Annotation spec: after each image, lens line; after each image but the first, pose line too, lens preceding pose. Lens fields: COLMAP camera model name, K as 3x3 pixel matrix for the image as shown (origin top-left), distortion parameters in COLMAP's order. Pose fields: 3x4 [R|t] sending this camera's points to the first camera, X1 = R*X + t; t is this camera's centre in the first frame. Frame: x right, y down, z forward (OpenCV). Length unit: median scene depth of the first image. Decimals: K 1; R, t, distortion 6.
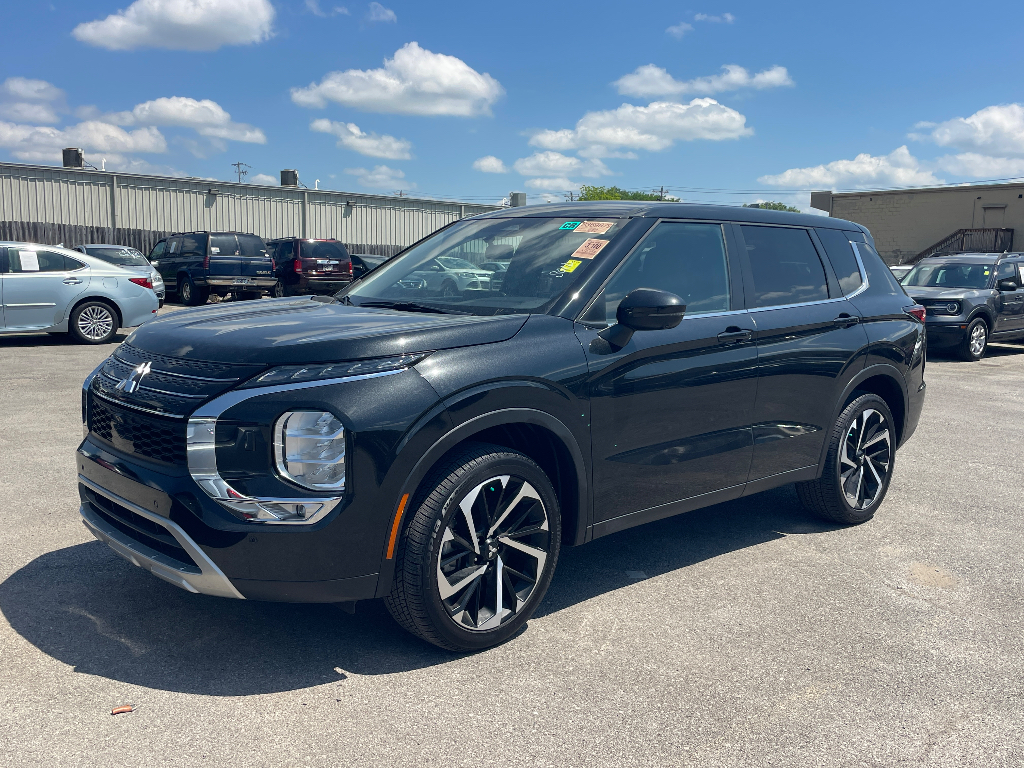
lens RADIAL K [[957.8, 0, 512.0], [0, 957.8, 384.0], [0, 0, 1]] dist [0.040689, -0.007475]
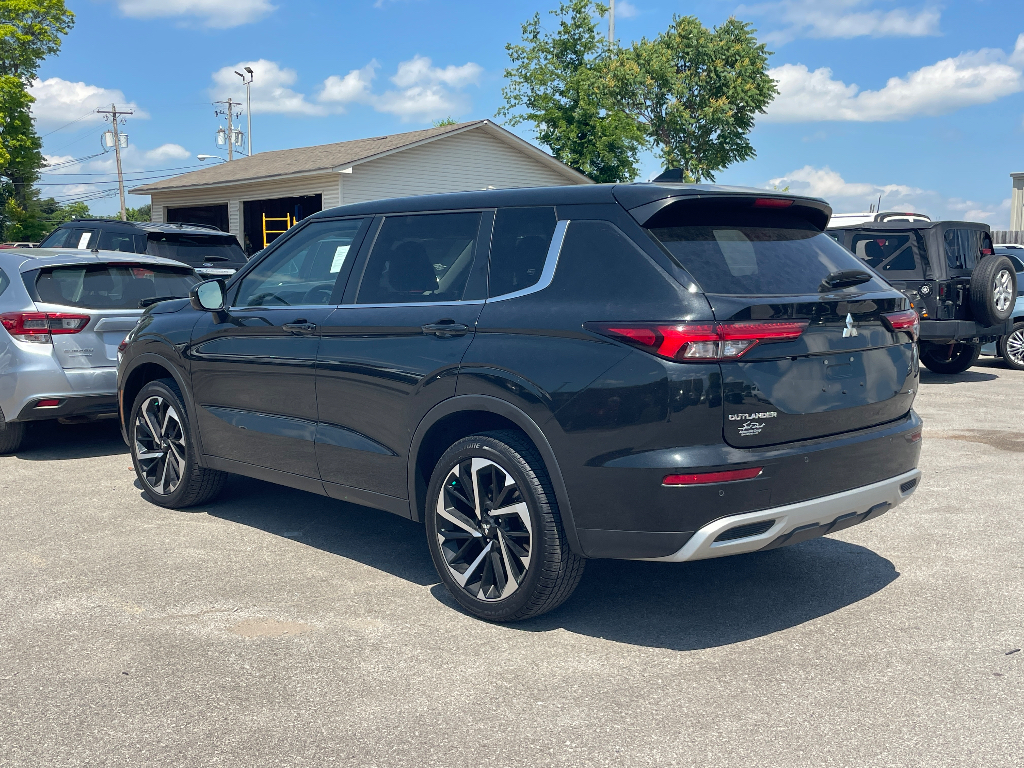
lens RADIAL K [[1102.6, 0, 512.0], [0, 1102.6, 384.0], [0, 0, 1]] dist [0.089781, -0.145814]
pose [[0.006969, 0.084056, -0.996437, 1.145358], [-0.129481, 0.988148, 0.082451, -0.094544], [0.991557, 0.128445, 0.017770, 0.979005]]
